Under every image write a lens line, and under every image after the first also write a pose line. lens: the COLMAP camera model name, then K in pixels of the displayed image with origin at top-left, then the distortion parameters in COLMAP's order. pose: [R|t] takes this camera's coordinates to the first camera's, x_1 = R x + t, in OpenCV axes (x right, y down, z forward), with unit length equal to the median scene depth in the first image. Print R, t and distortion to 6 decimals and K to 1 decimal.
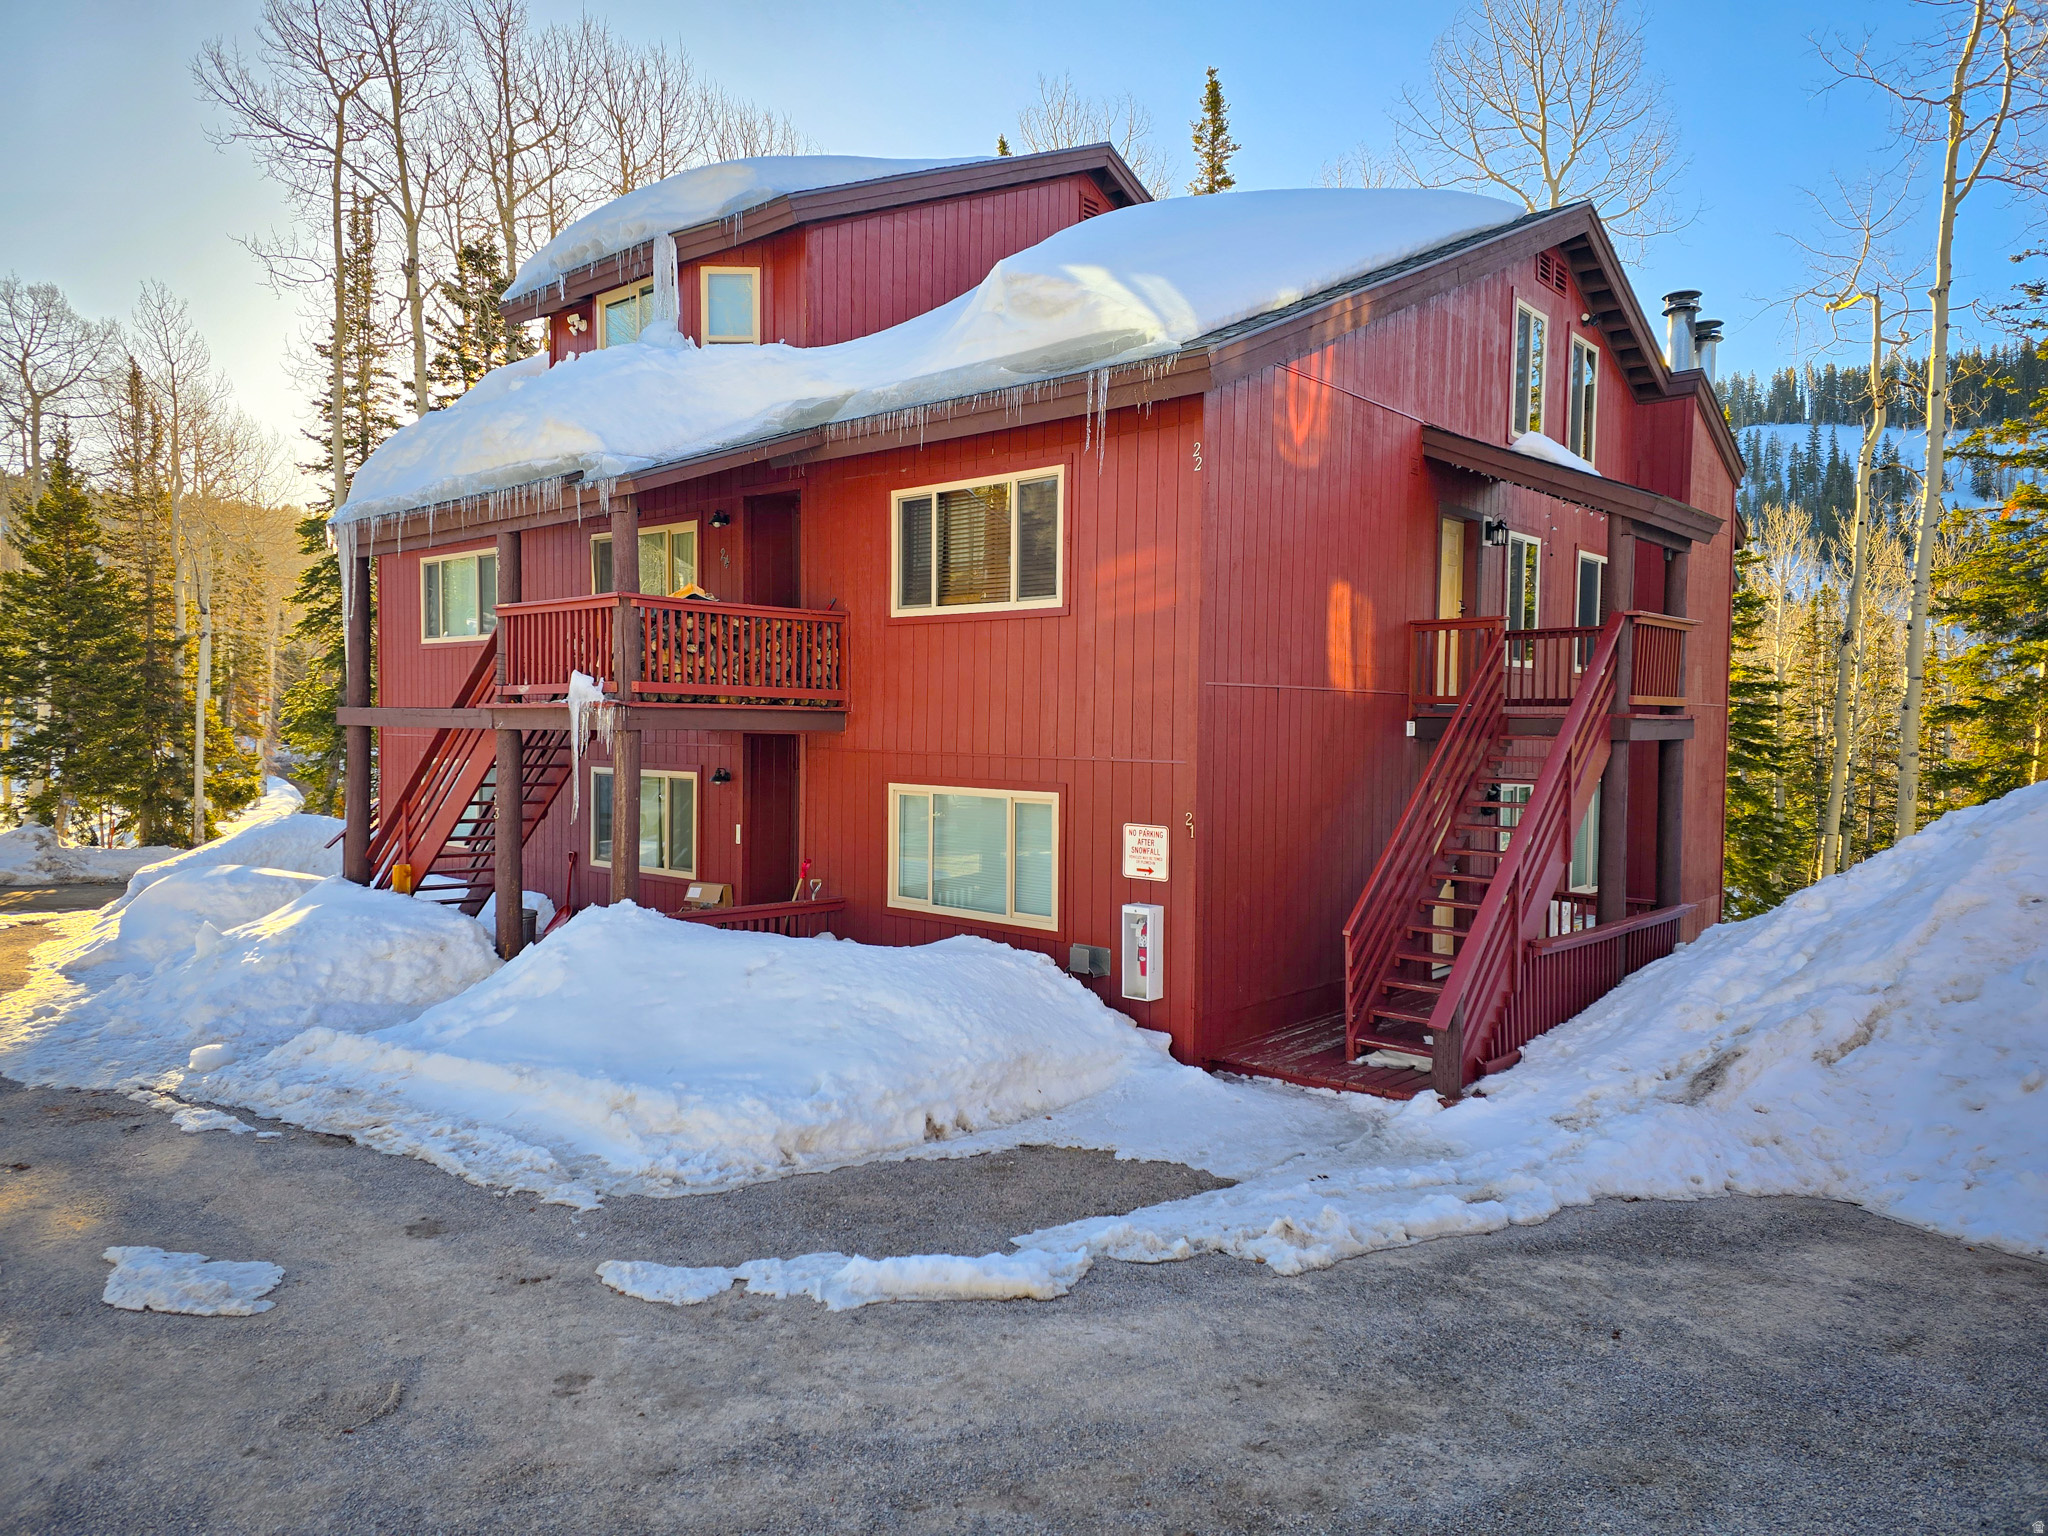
lens RADIAL K [[1388.4, 0, 1013.4], [0, 1388.4, 765.1], [0, 0, 1]] dist [0.051882, -0.040513]
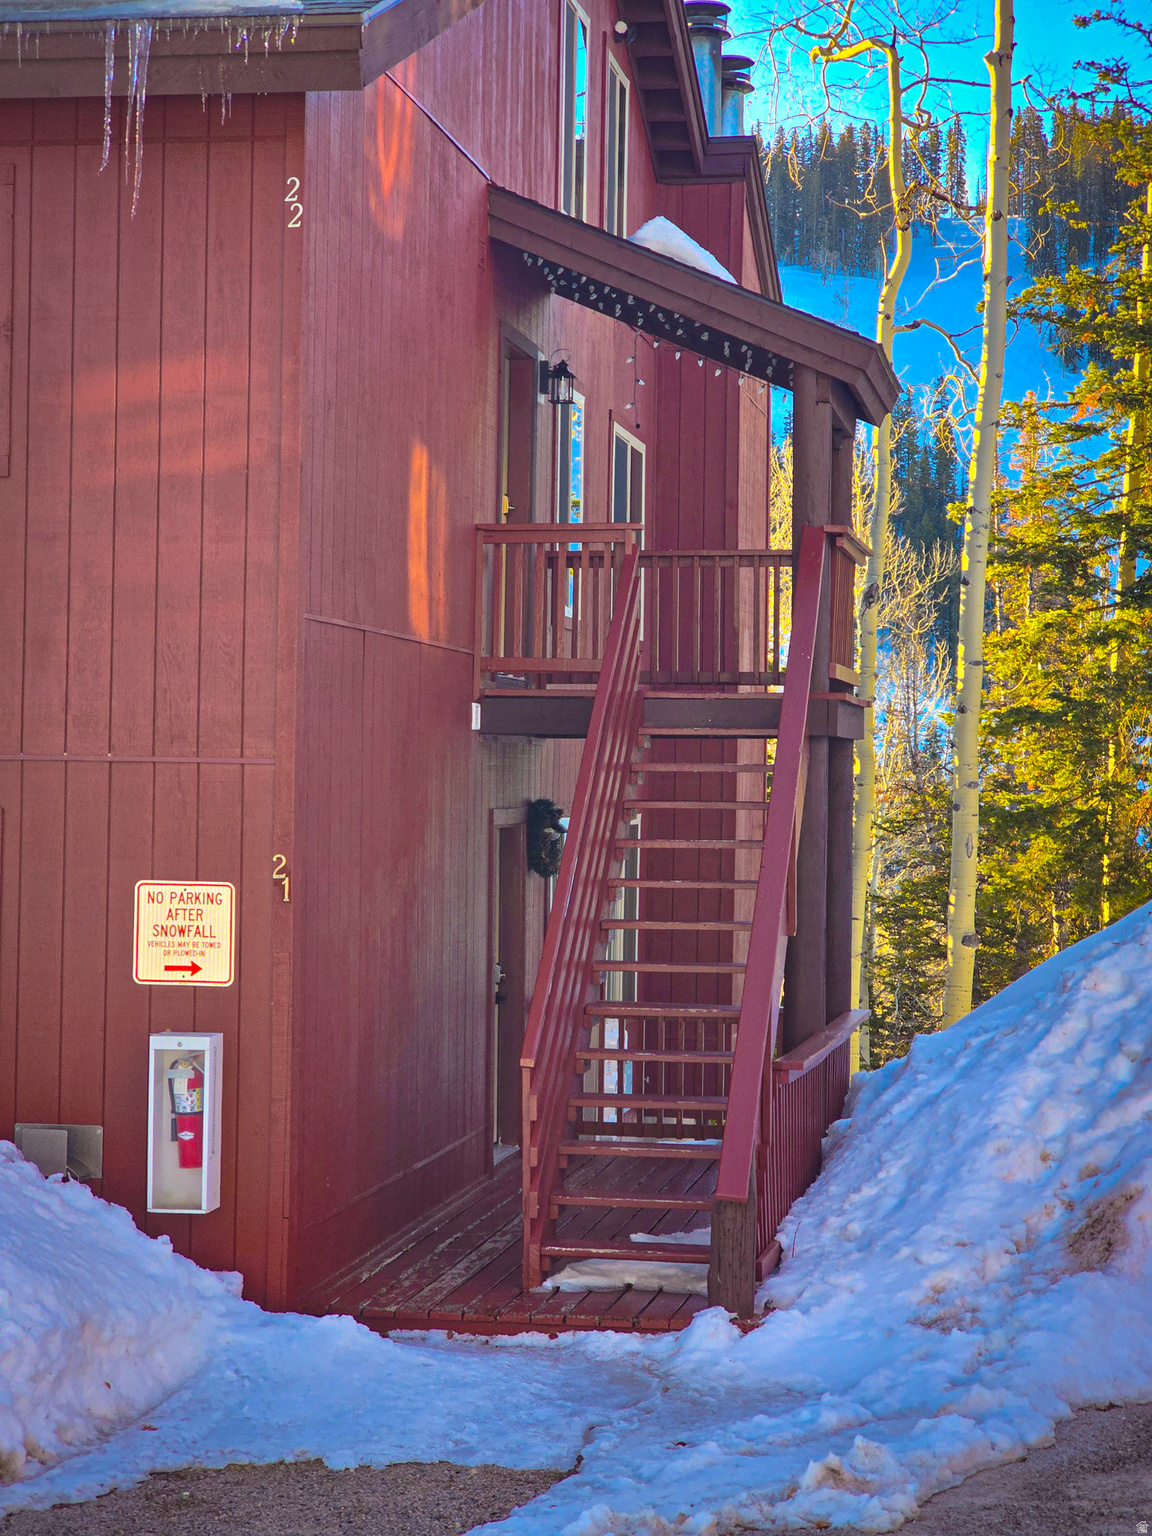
lens RADIAL K [[3026.6, 0, 575.9], [0, 3026.6, 769.0], [0, 0, 1]] dist [0.058361, 0.000000]
pose [[0.833931, 0.003082, 0.551861, -0.420534], [0.015347, 0.999468, -0.028773, 0.035919], [-0.551656, 0.032464, 0.833440, -0.045934]]
